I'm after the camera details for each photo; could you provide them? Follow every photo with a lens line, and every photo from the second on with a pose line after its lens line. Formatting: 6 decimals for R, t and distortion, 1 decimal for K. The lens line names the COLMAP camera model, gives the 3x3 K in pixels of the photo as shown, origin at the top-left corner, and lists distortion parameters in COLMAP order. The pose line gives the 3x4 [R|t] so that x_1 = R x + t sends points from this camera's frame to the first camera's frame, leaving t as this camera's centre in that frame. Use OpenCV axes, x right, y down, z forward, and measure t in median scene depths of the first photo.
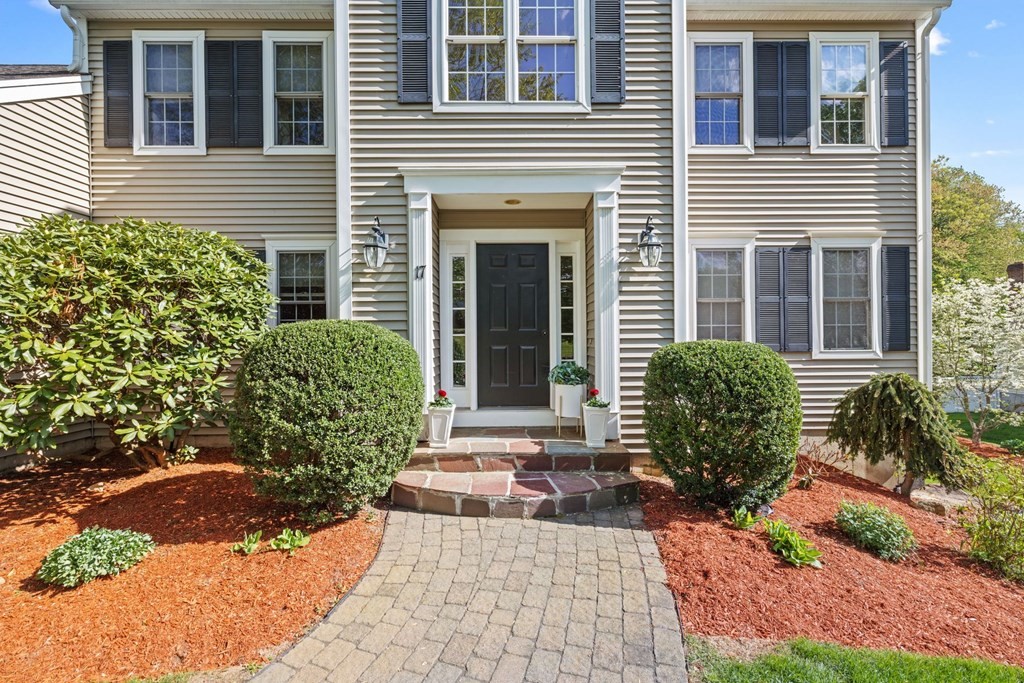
lens RADIAL K [[429.6, 0, 512.5], [0, 429.6, 338.4], [0, 0, 1]] dist [0.000656, -0.000472]
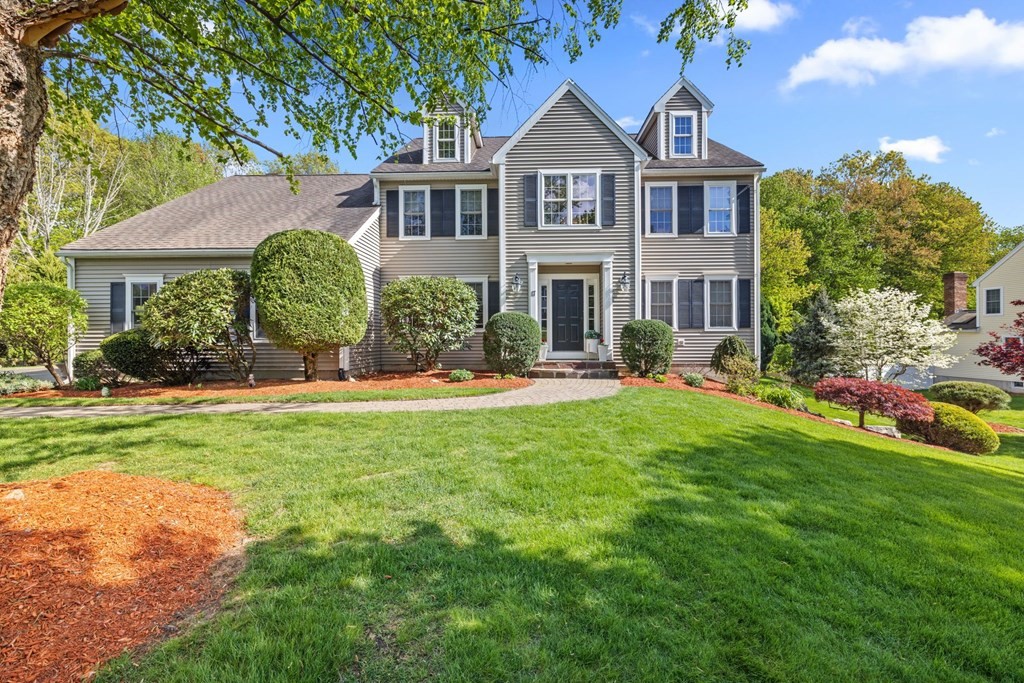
lens RADIAL K [[429.6, 0, 513.2], [0, 429.6, 343.0], [0, 0, 1]] dist [0.000656, -0.000472]
pose [[0.999043, 0.003573, -0.043581, -0.190443], [-0.003269, 0.999970, 0.007039, 0.102583], [0.043605, -0.006890, 0.999025, -1.316006]]
